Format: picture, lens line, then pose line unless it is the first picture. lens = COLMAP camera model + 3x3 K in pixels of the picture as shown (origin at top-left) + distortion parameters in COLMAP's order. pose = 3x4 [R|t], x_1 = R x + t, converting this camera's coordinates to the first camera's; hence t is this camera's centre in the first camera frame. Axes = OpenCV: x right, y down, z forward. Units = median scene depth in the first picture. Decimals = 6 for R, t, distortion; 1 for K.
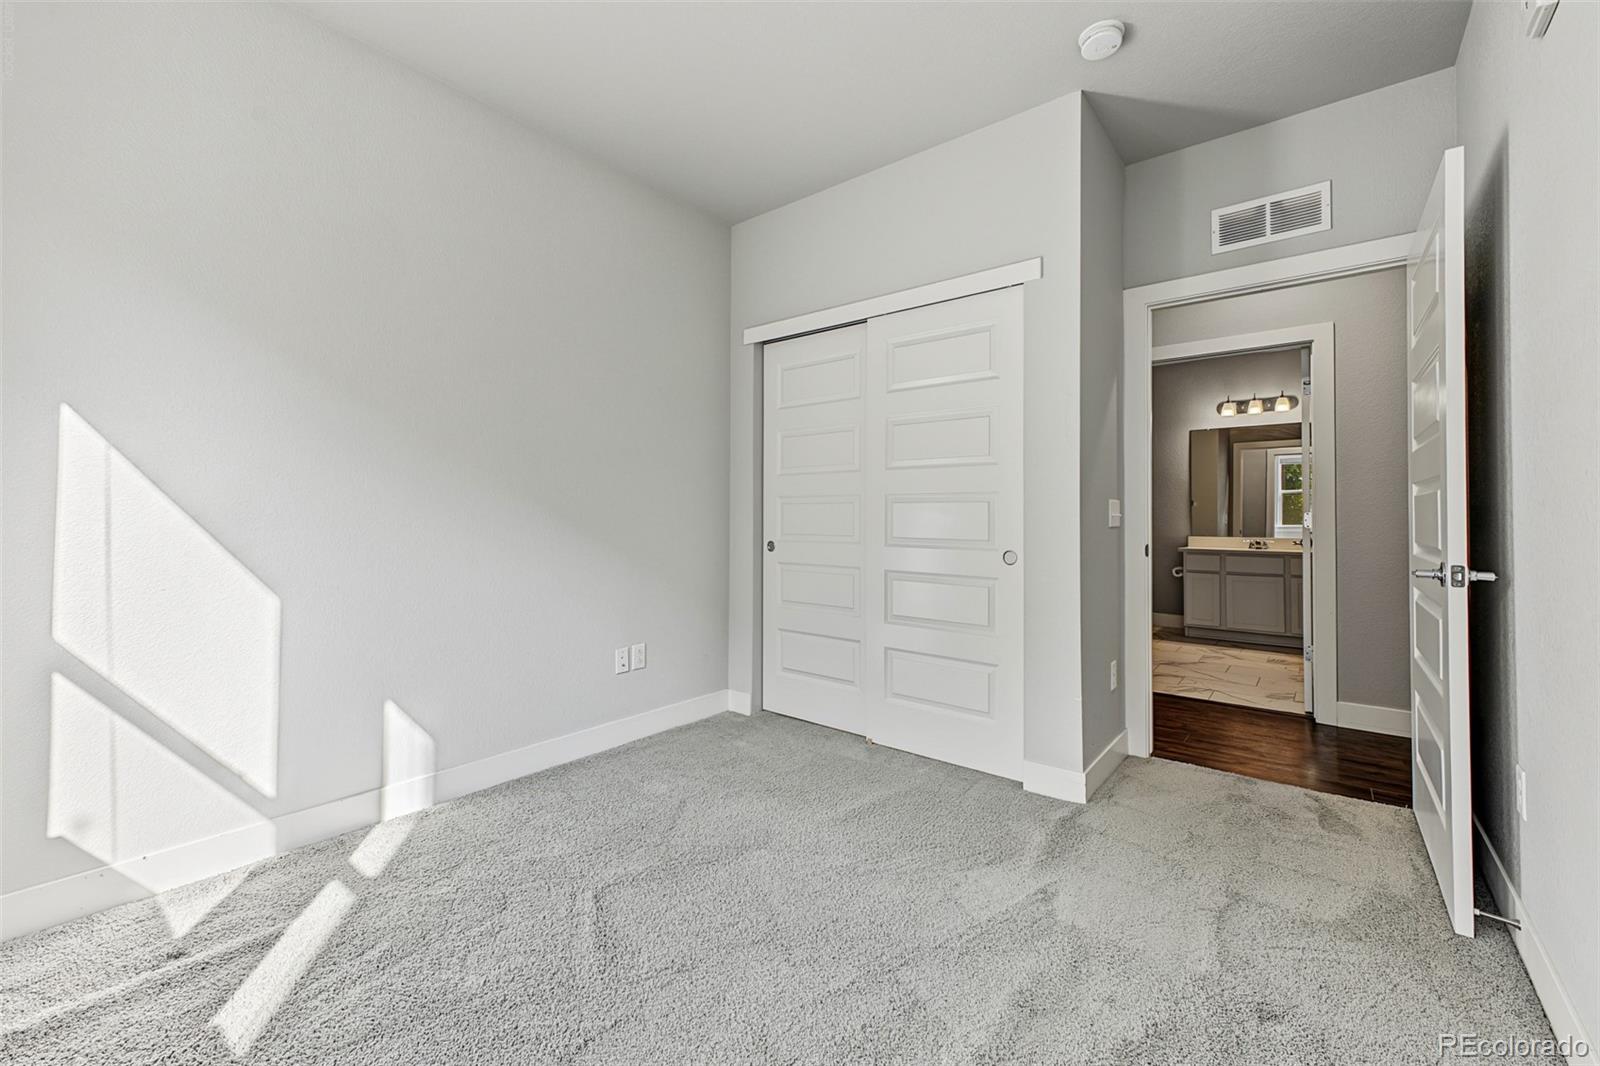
lens RADIAL K [[633.3, 0, 802.3], [0, 633.3, 526.6], [0, 0, 1]] dist [0.005571, -0.000268]
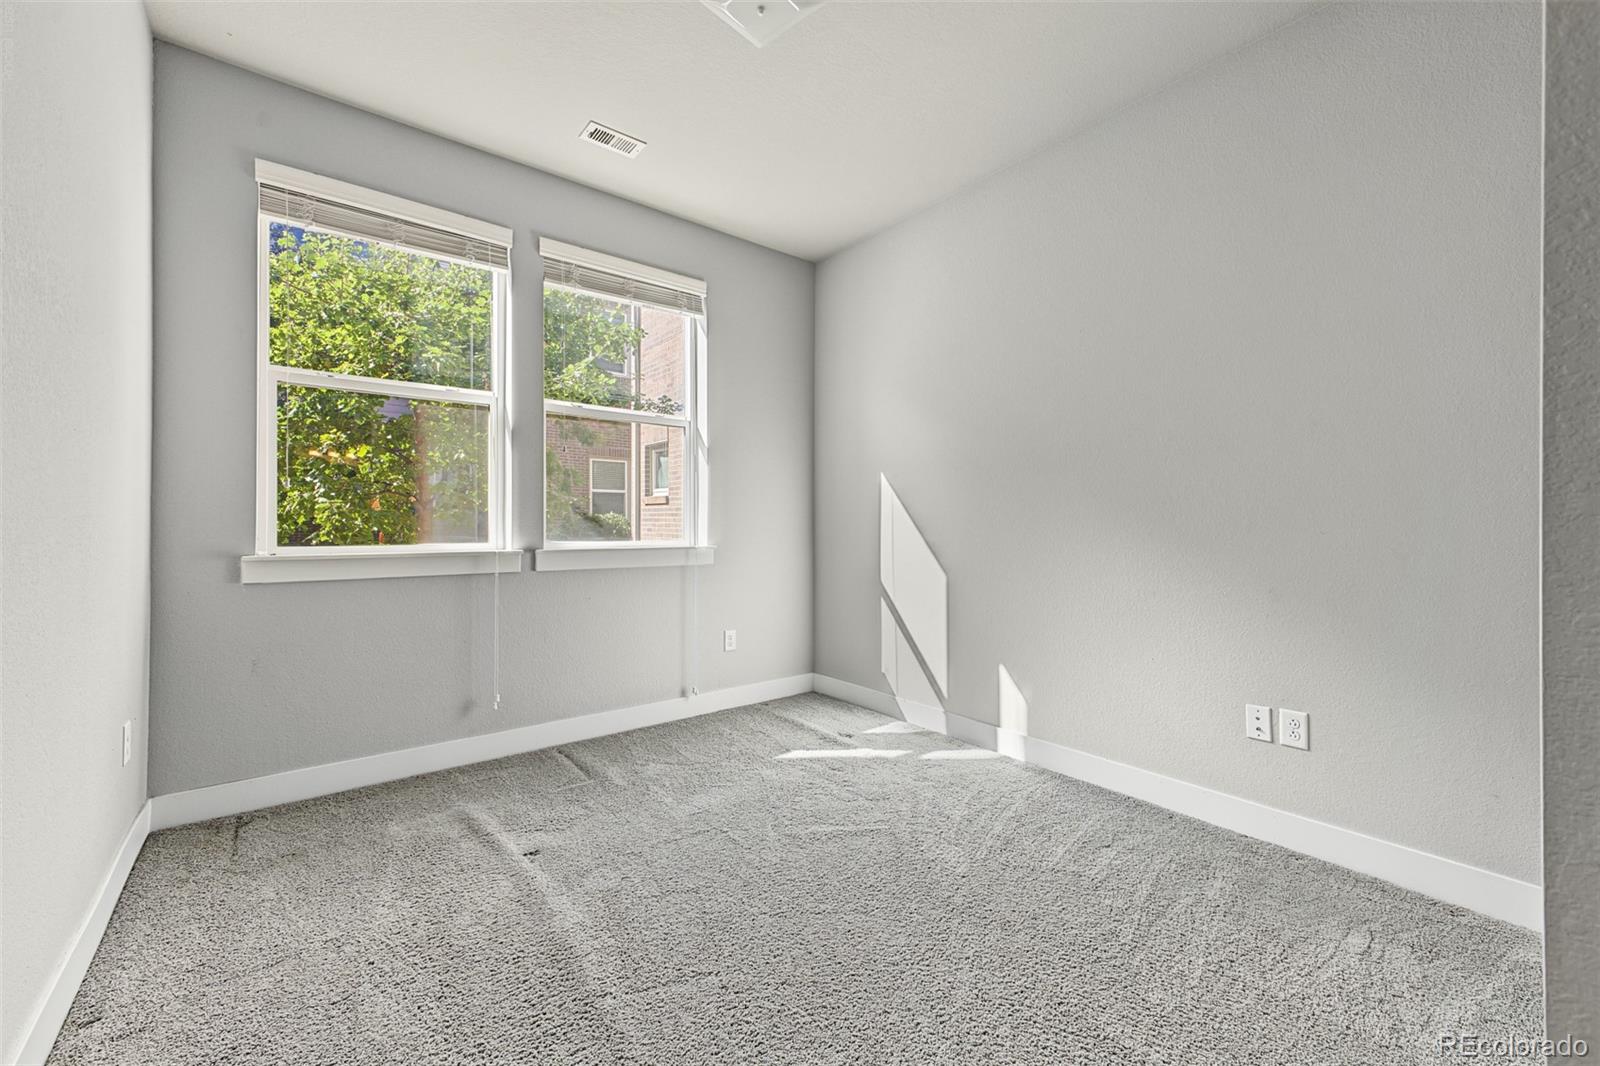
lens RADIAL K [[633.3, 0, 802.3], [0, 633.3, 526.6], [0, 0, 1]] dist [0.005571, -0.000268]
pose [[-0.204839, -0.000448, -0.978796, 0.806203], [-0.017976, 0.999833, 0.003305, -0.008144], [0.978631, 0.018271, -0.204813, 0.961051]]
